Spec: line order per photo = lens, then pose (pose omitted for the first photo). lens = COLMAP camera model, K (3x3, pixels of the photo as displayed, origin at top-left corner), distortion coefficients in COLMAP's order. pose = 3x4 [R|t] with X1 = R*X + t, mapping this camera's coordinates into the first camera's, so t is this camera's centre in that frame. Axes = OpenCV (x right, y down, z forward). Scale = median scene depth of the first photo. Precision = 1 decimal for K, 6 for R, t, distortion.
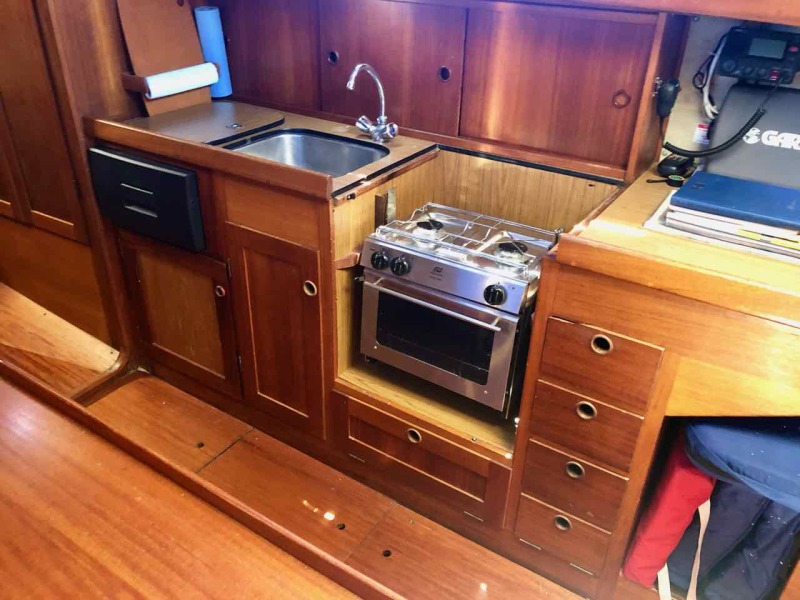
lens RADIAL K [[649.7, 0, 397.7], [0, 649.7, 297.7], [0, 0, 1]] dist [0.004939, 0.007029]
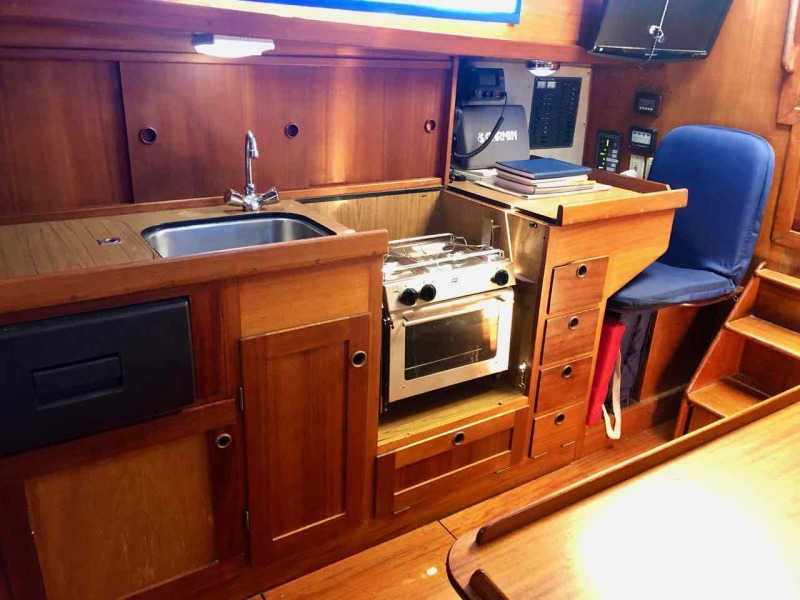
lens RADIAL K [[656.9, 0, 402.3], [0, 656.9, 297.8], [0, 0, 1]] dist [0.026946, -0.013032]
pose [[0.409002, -0.339287, 0.847114, -0.910883], [0.421857, 0.893459, 0.154169, -0.219963], [-0.809169, 0.294305, 0.508557, 0.462891]]
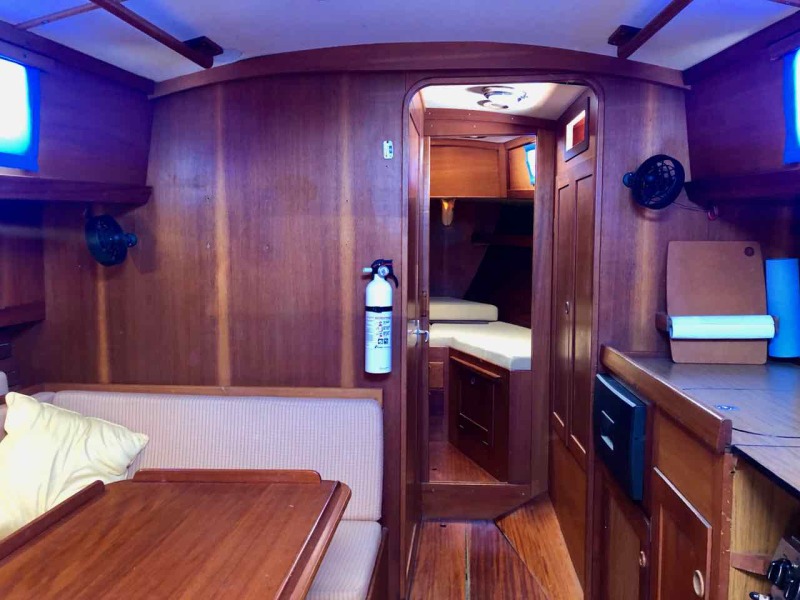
lens RADIAL K [[673.7, 0, 398.2], [0, 673.7, 297.5], [0, 0, 1]] dist [0.017574, -0.003608]
pose [[0.473623, 0.047287, -0.879457, 0.344891], [-0.436533, 0.879873, -0.187782, -0.005937], [0.764931, 0.472850, 0.437371, 0.309248]]
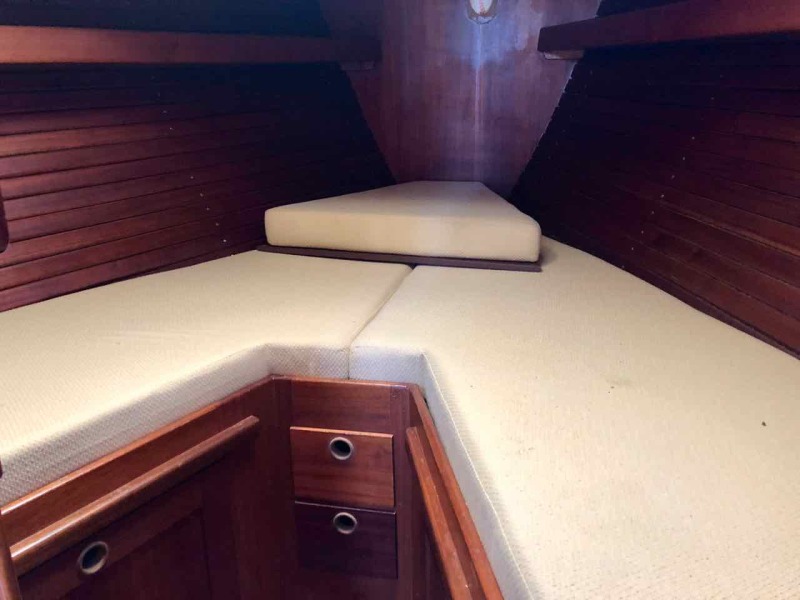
lens RADIAL K [[656.9, 0, 400.5], [0, 656.9, 297.2], [0, 0, 1]] dist [0.000659, -0.002752]
pose [[0.339893, 0.246635, -0.907549, -0.990717], [-0.443662, 0.892923, 0.076501, -0.490744], [0.829239, 0.376642, 0.412920, 1.199967]]
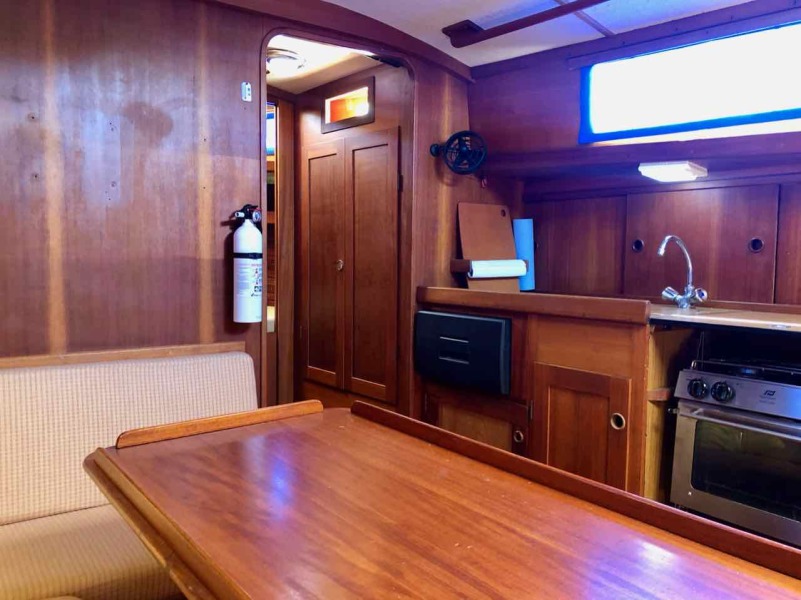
lens RADIAL K [[674.6, 0, 398.7], [0, 674.6, 297.5], [0, 0, 1]] dist [0.017574, -0.003608]
pose [[0.936452, 0.015491, -0.350453, -0.092968], [-0.171457, 0.891776, -0.418734, 0.319621], [0.306039, 0.452211, 0.837762, -0.058082]]
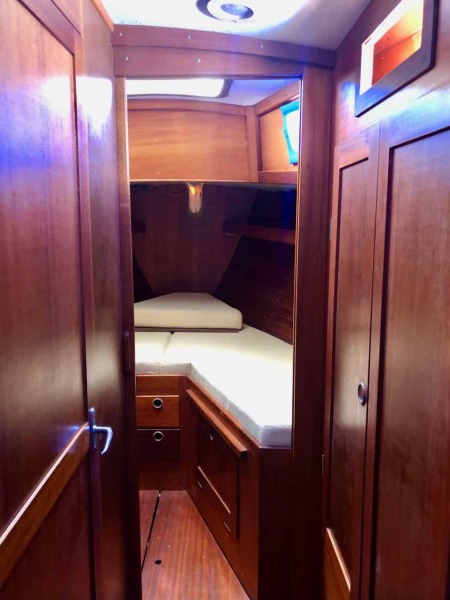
lens RADIAL K [[505.3, 0, 221.8], [0, 505.3, 299.5], [0, 0, 1]] dist [0.017574, -0.003608]
pose [[0.536600, 0.113490, -0.836170, -0.420858], [-0.414272, 0.898709, -0.143875, -0.389404], [0.735146, 0.423606, 0.529263, 0.792748]]
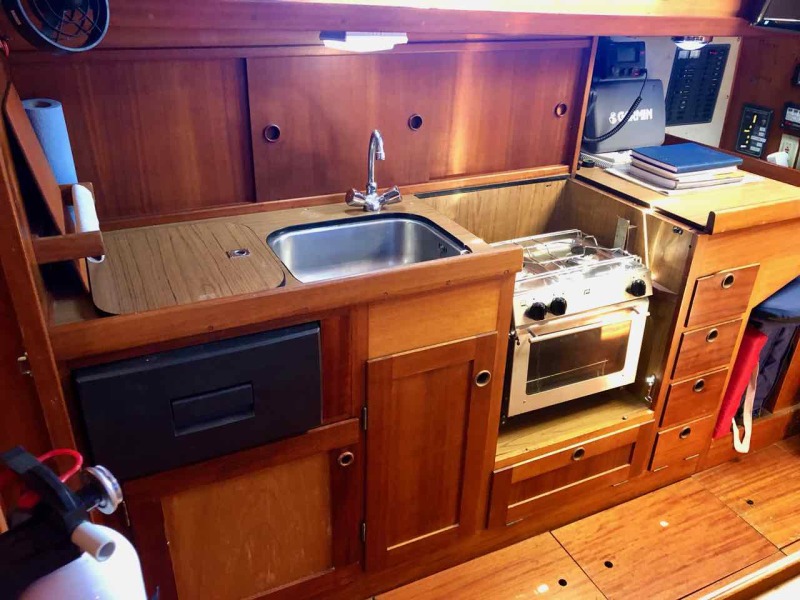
lens RADIAL K [[660.7, 0, 396.8], [0, 660.7, 296.7], [0, 0, 1]] dist [0.025399, -0.017872]
pose [[0.526362, -0.393628, 0.753657, -0.864120], [0.408400, 0.894485, 0.181951, -0.337937], [-0.745756, 0.212022, 0.631581, 0.514961]]
